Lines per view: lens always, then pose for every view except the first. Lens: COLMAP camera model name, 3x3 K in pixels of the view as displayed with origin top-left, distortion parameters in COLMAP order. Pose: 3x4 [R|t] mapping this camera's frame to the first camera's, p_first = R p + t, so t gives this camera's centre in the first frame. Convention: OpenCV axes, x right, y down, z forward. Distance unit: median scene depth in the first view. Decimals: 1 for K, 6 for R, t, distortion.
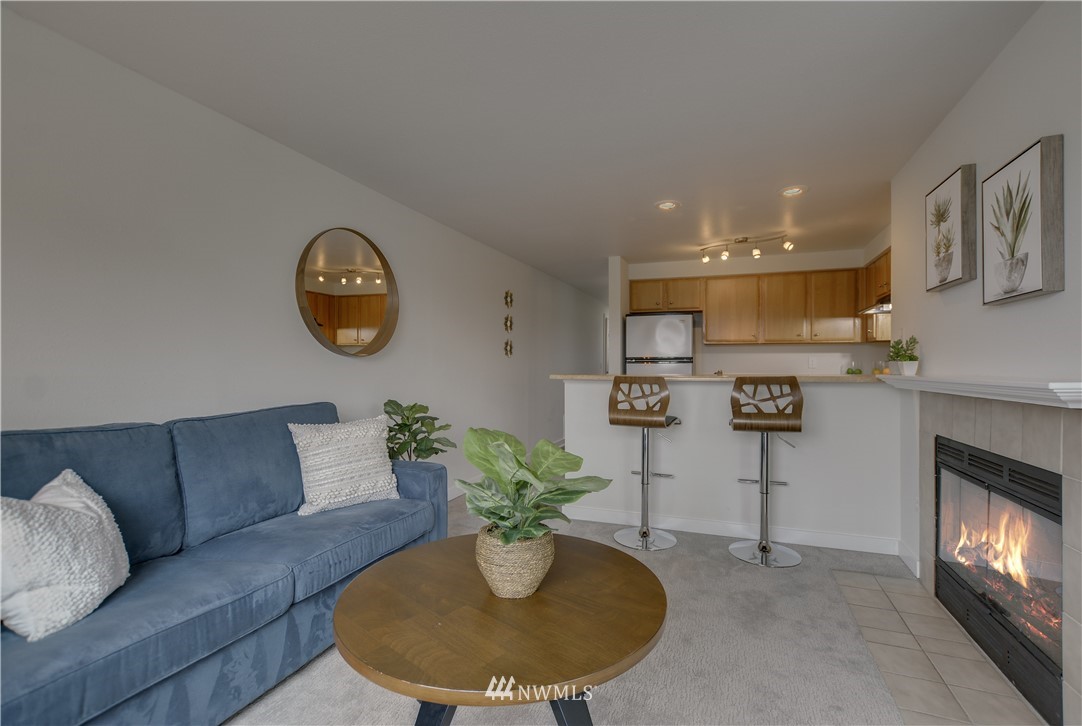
lens RADIAL K [[444.4, 0, 583.6], [0, 444.4, 357.7], [0, 0, 1]] dist [0.000067, -0.000049]
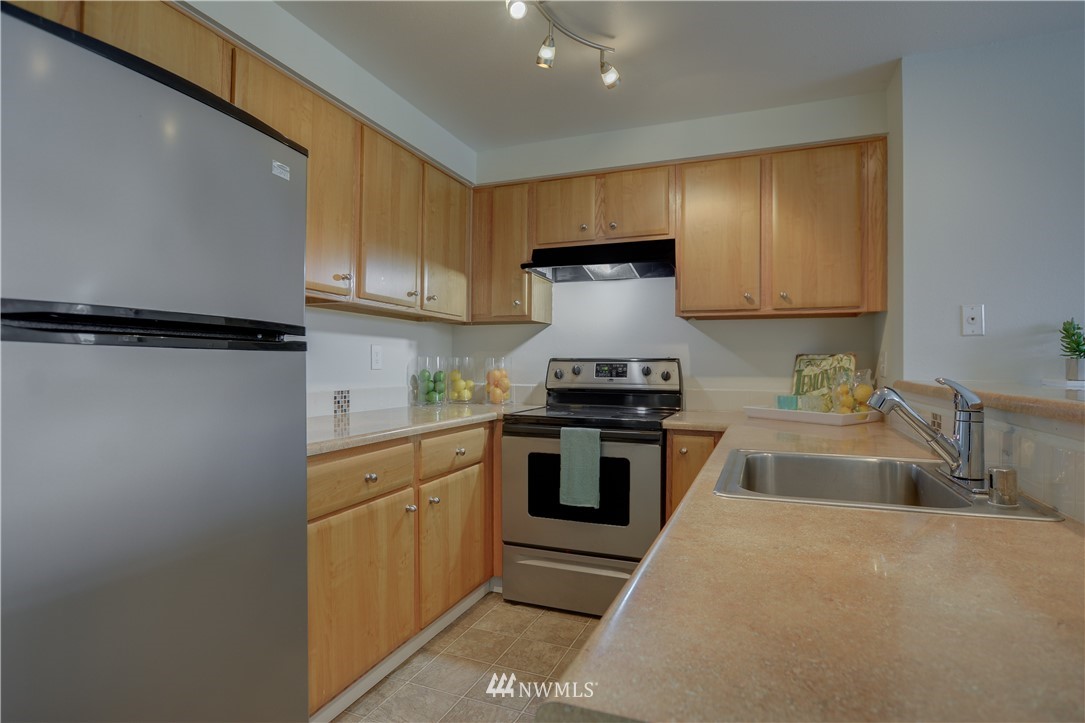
lens RADIAL K [[564.9, 0, 525.9], [0, 564.9, 363.7], [0, 0, 1]] dist [-0.019900, -0.000336]
pose [[0.061163, -0.000767, 0.998128, -0.086167], [-0.013725, 0.999905, 0.001609, 0.022615], [-0.998033, -0.013798, 0.061146, 1.424876]]
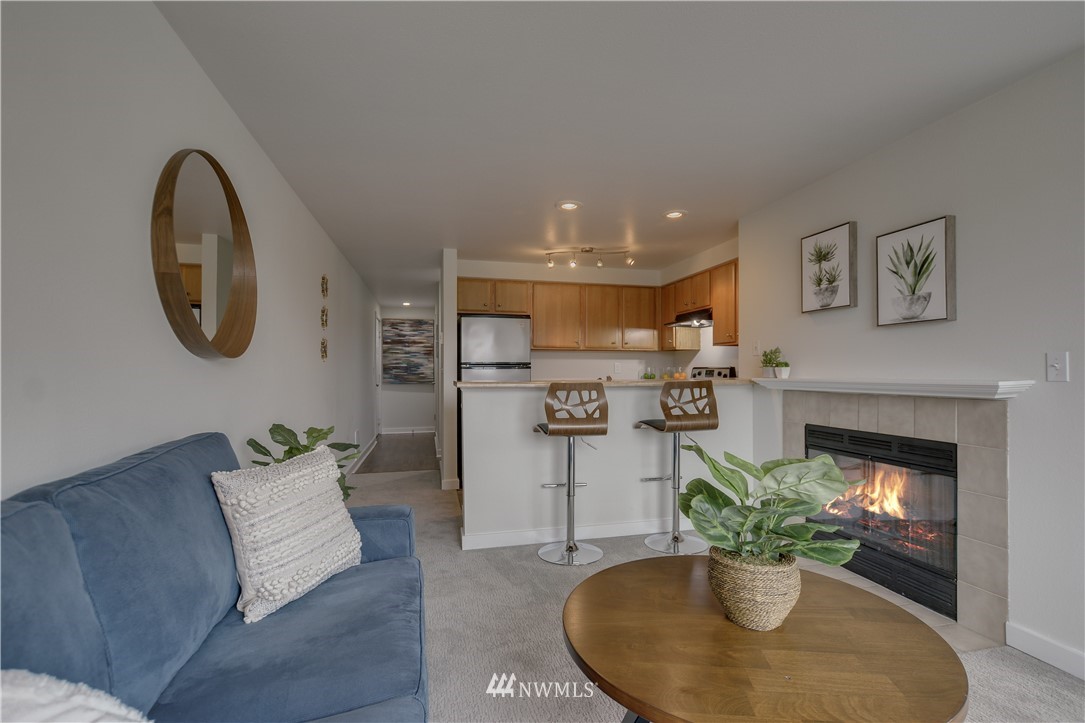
lens RADIAL K [[477.5, 0, 550.5], [0, 477.5, 369.9], [0, 0, 1]] dist [-0.001250, -0.000200]
pose [[0.840758, -0.004709, 0.541390, -0.451345], [-0.000043, 0.999962, 0.008764, 0.005408], [-0.541410, -0.007391, 0.840726, 0.164266]]
